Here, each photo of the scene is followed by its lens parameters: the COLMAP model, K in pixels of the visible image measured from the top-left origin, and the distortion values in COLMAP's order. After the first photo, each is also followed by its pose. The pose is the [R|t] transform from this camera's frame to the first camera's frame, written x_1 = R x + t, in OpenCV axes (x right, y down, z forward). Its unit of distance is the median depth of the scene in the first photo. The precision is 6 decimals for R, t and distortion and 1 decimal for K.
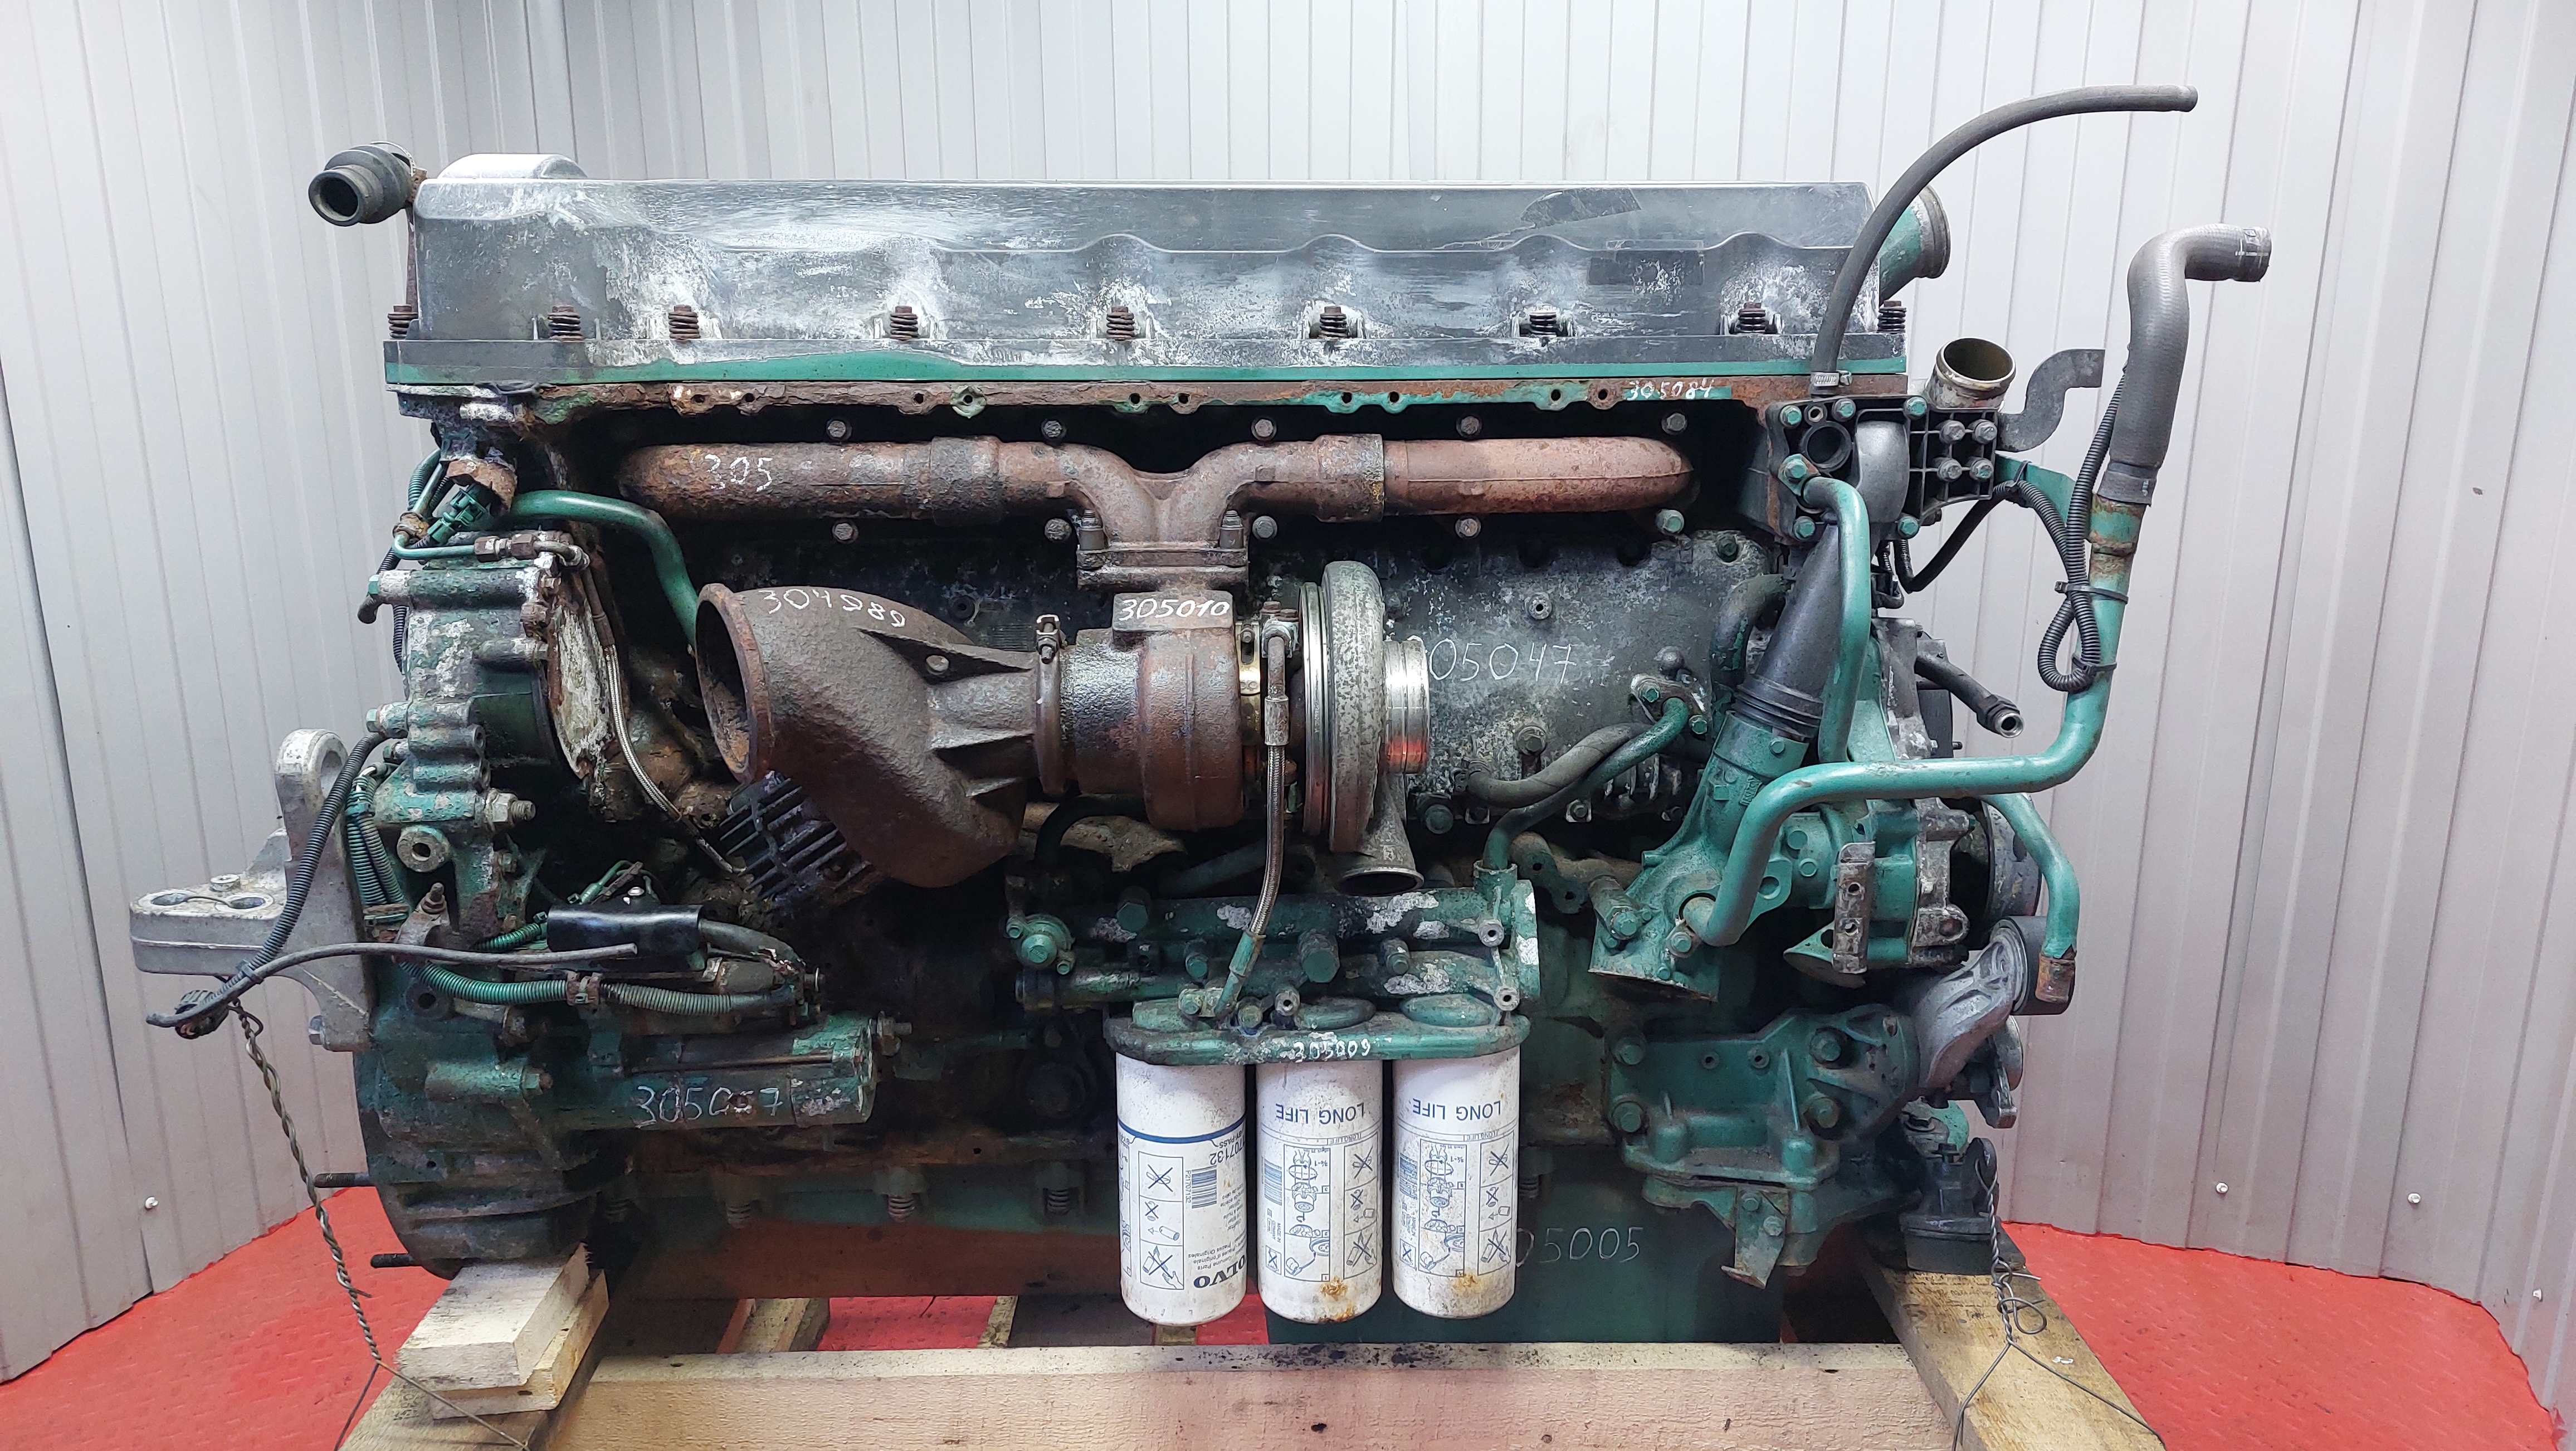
lens RADIAL K [[1838.1, 0, 1291.8], [0, 1838.1, 685.3], [0, 0, 1]] dist [0.100257, -0.104326]
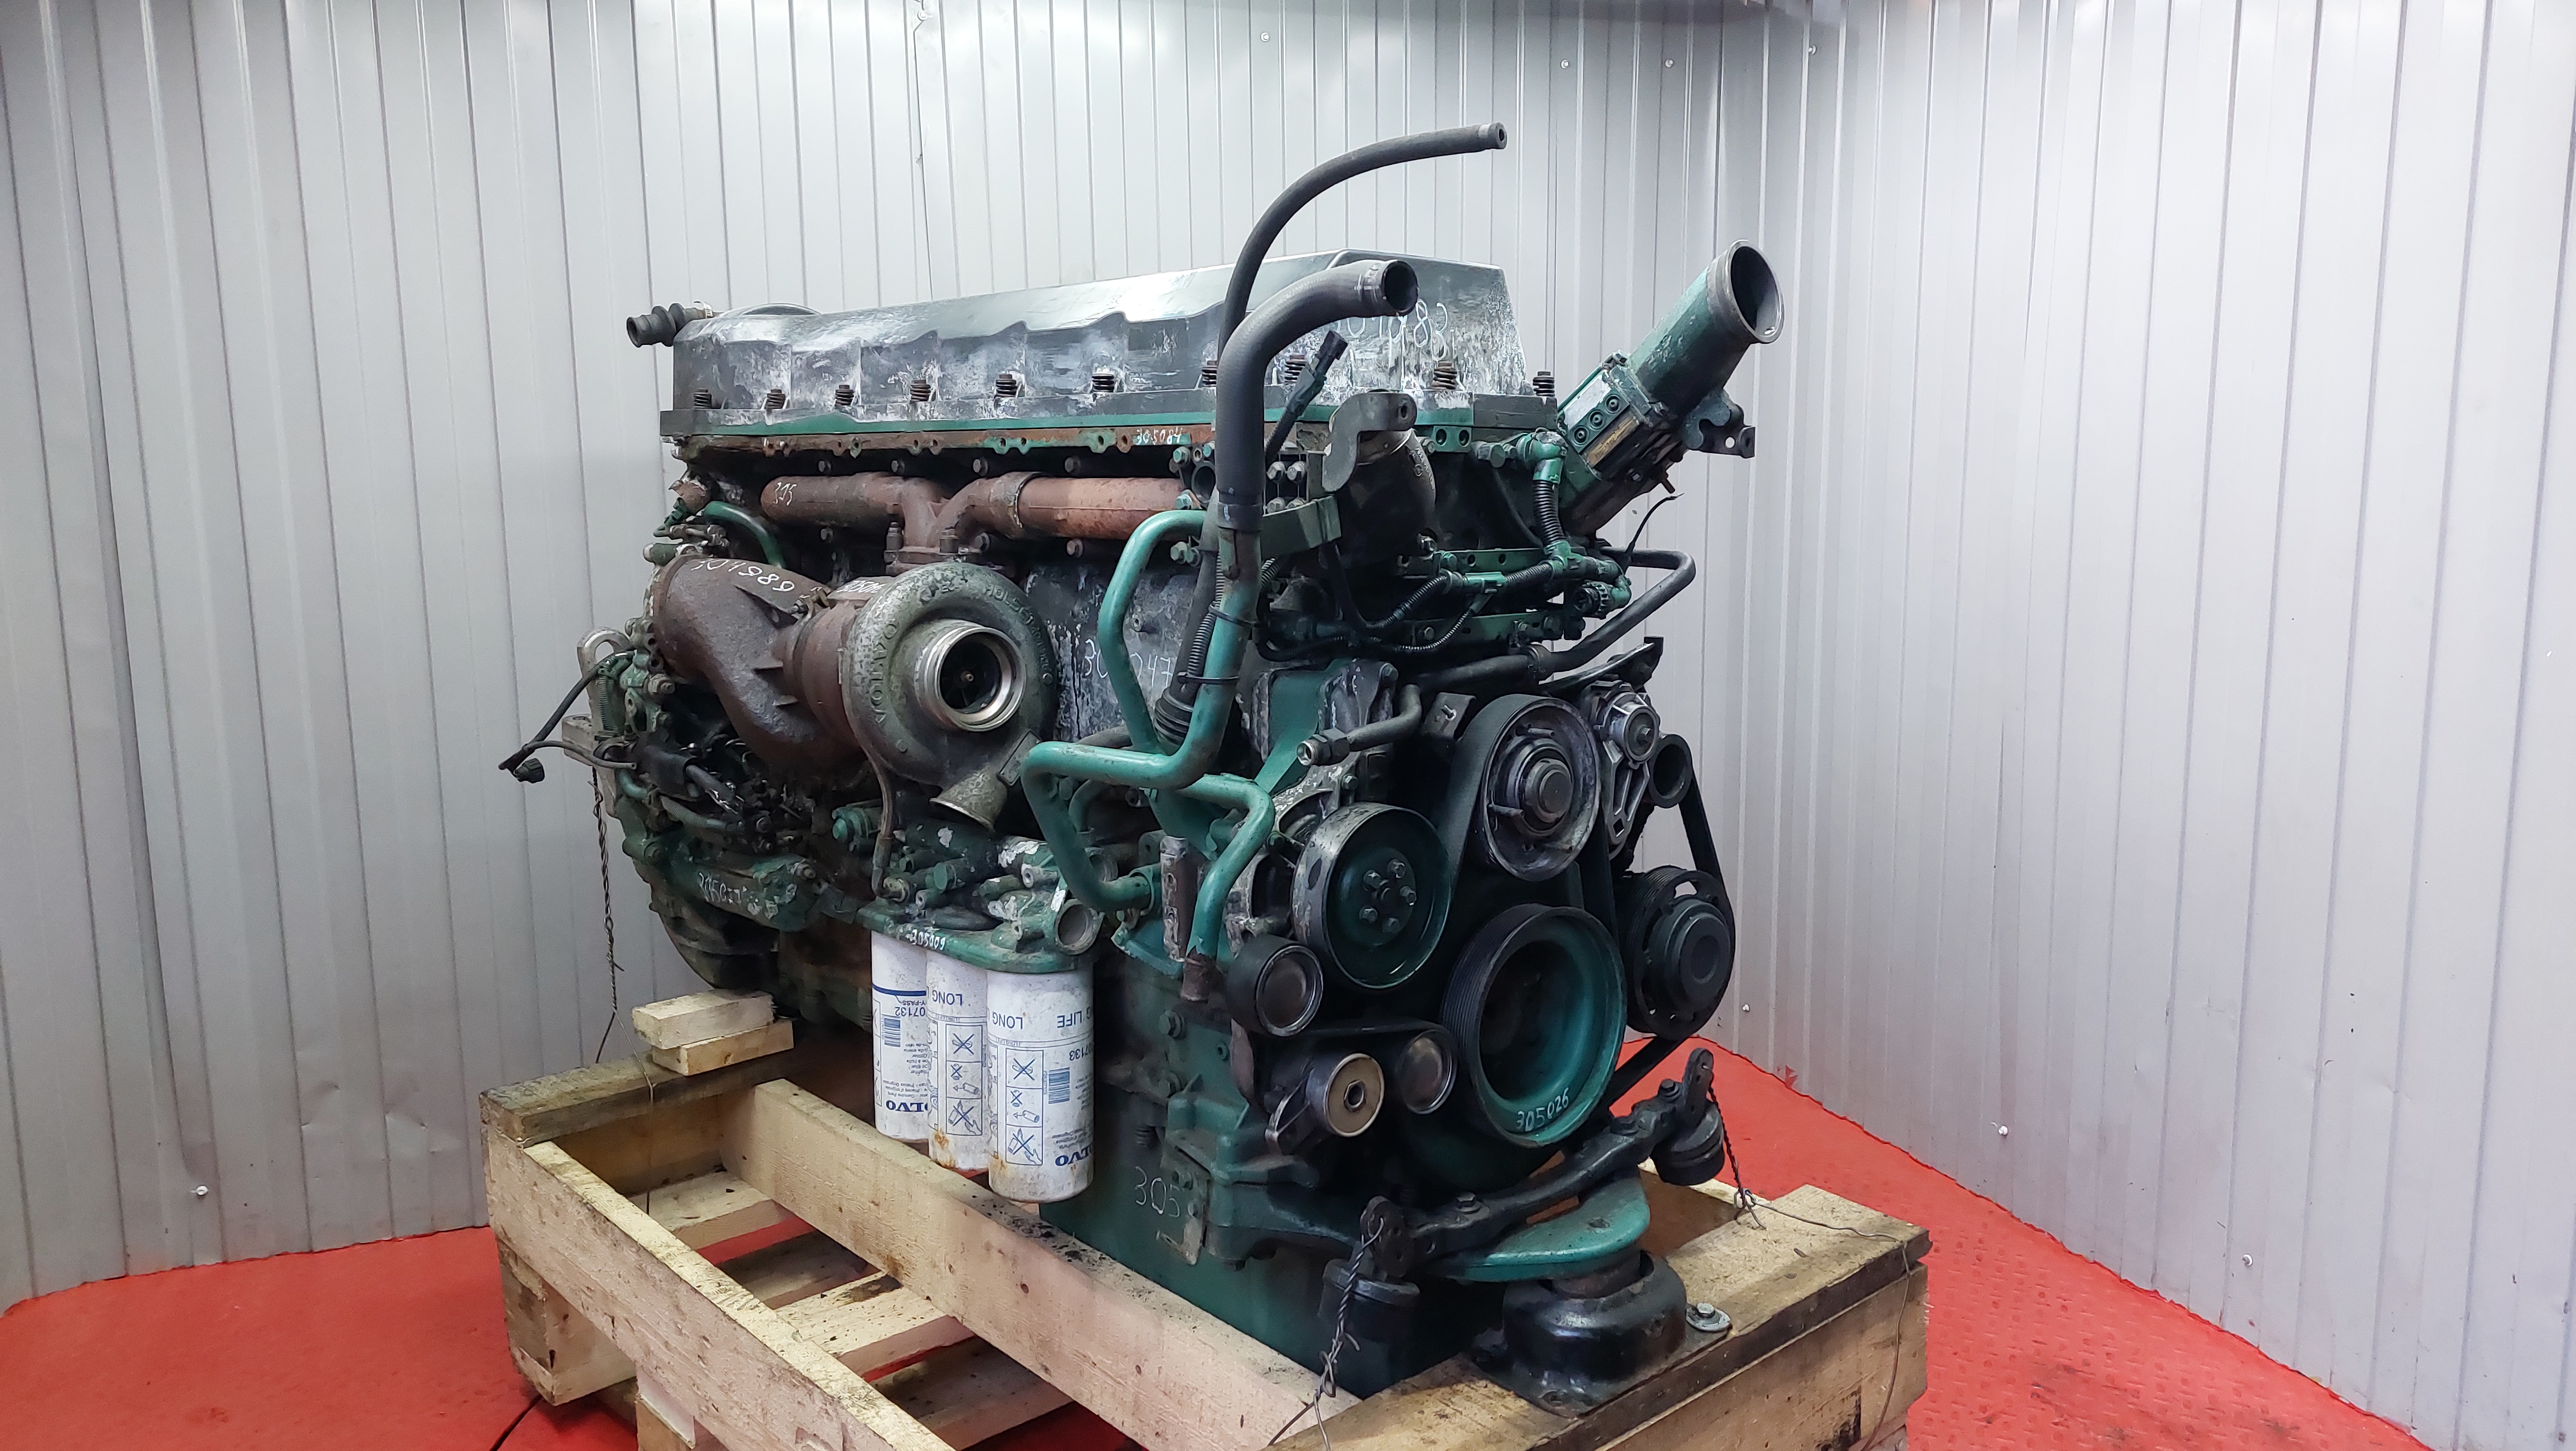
lens RADIAL K [[1838.1, 0, 1291.8], [0, 1838.1, 685.3], [0, 0, 1]] dist [0.100257, -0.104326]
pose [[0.633927, 0.091198, -0.767997, 1.174631], [-0.162720, 0.986523, -0.017166, 0.002214], [0.756081, 0.135851, 0.640223, 0.343012]]
